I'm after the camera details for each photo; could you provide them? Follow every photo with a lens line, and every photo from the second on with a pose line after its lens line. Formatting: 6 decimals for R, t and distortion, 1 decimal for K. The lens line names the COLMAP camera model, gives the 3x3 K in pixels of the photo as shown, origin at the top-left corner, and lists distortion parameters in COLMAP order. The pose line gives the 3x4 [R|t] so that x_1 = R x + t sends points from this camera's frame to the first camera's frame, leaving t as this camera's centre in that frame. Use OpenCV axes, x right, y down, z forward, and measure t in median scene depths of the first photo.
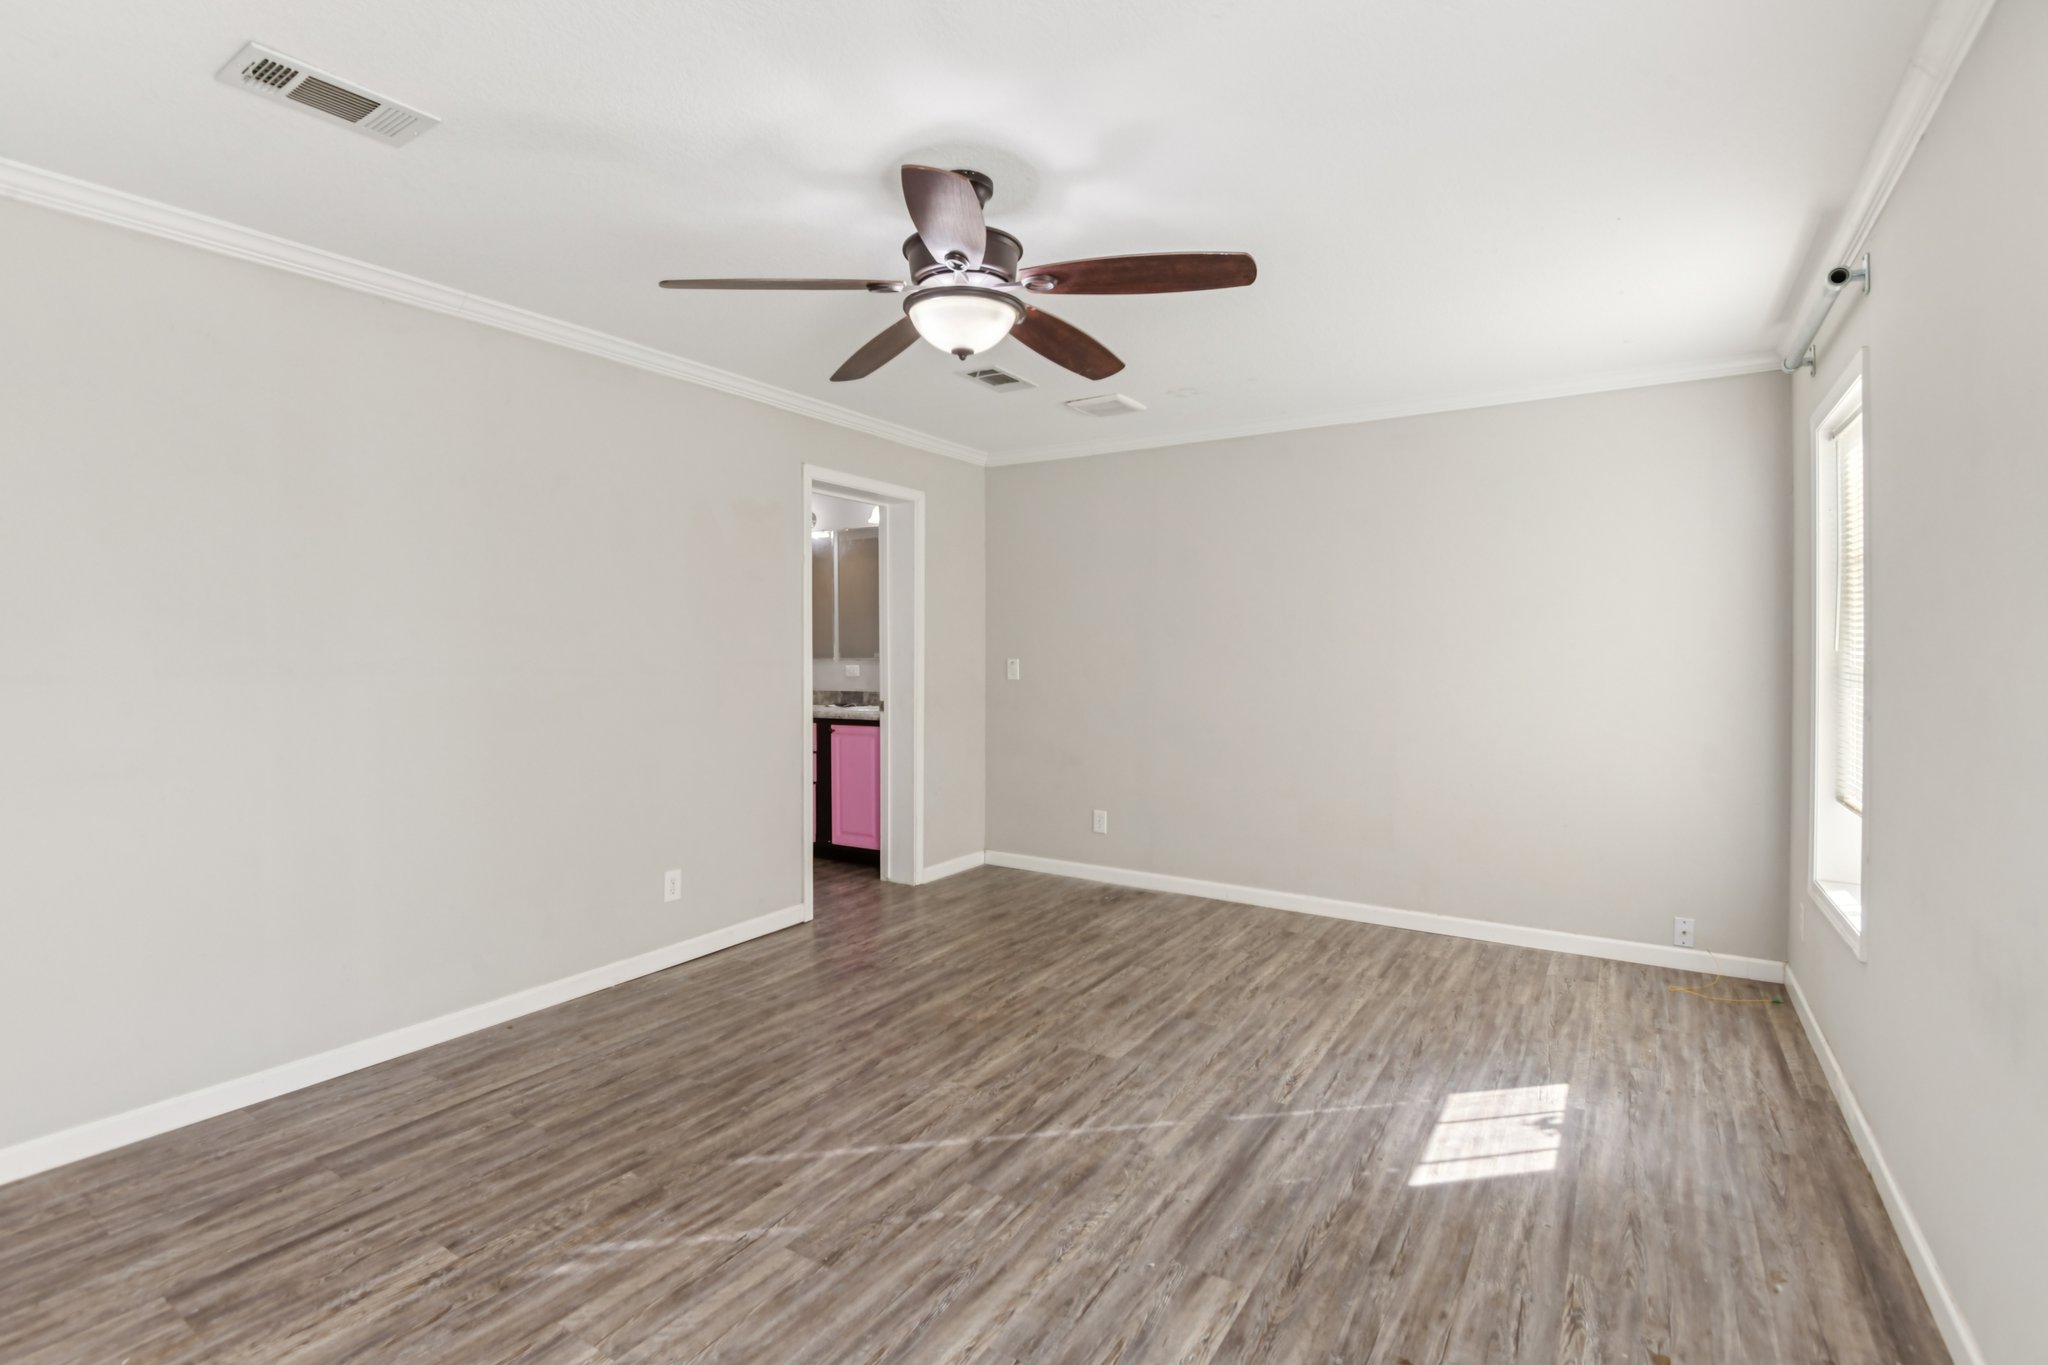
lens RADIAL K [[948.6, 0, 1026.8], [0, 948.6, 653.6], [0, 0, 1]] dist [0.010980, -0.026435]
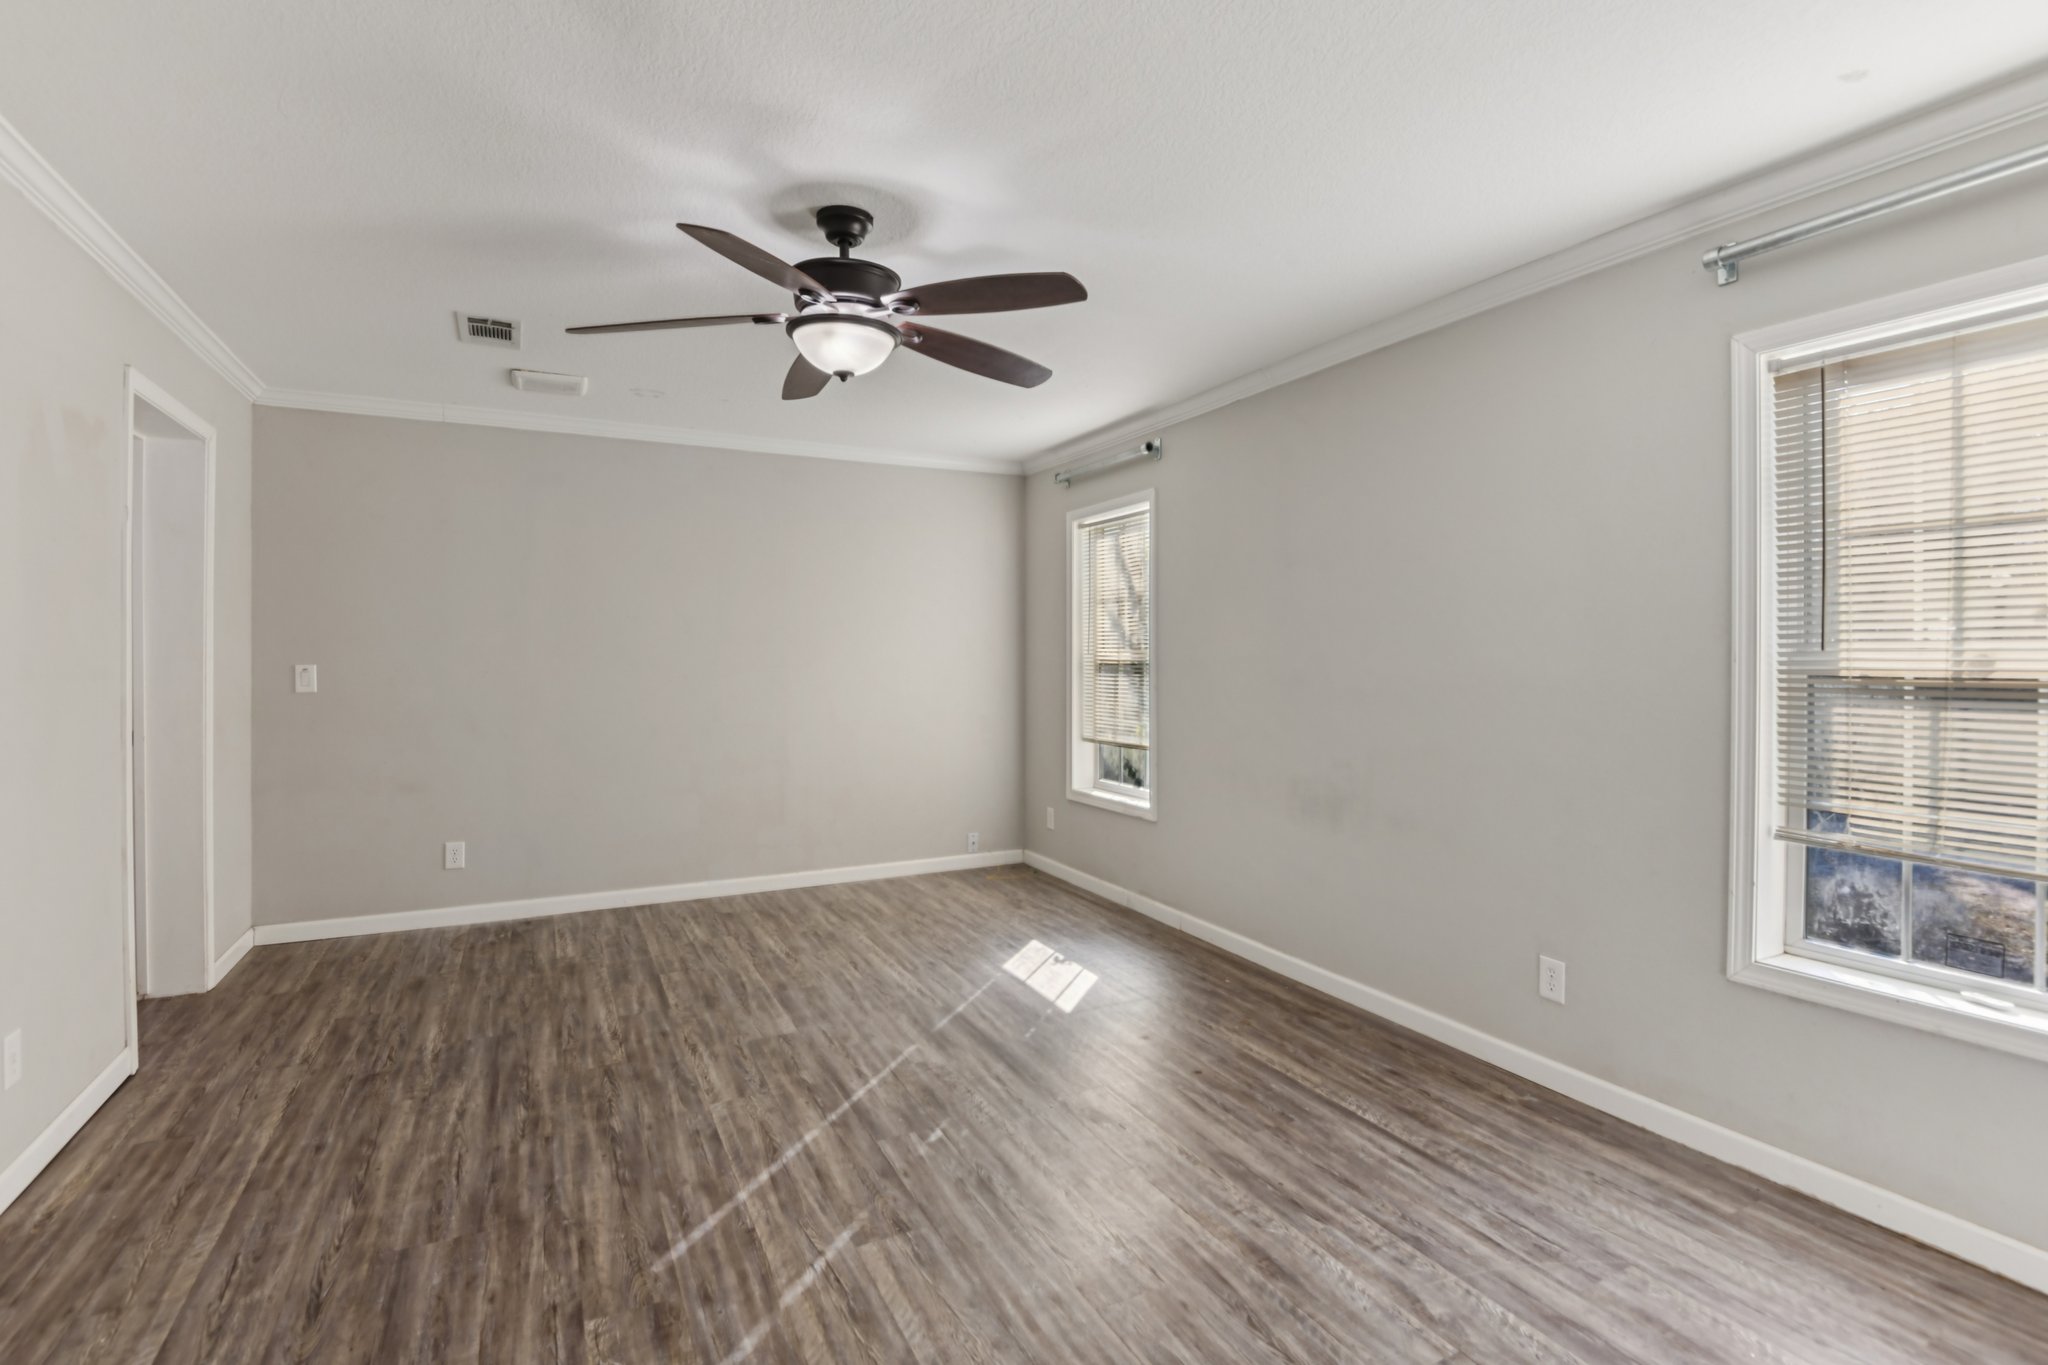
lens RADIAL K [[948.6, 0, 1026.8], [0, 948.6, 653.6], [0, 0, 1]] dist [0.010980, -0.026435]
pose [[0.507984, -0.003275, 0.861361, -0.688245], [0.005014, 0.999987, 0.000845, -0.002888], [-0.861352, 0.003890, 0.507993, 0.220230]]
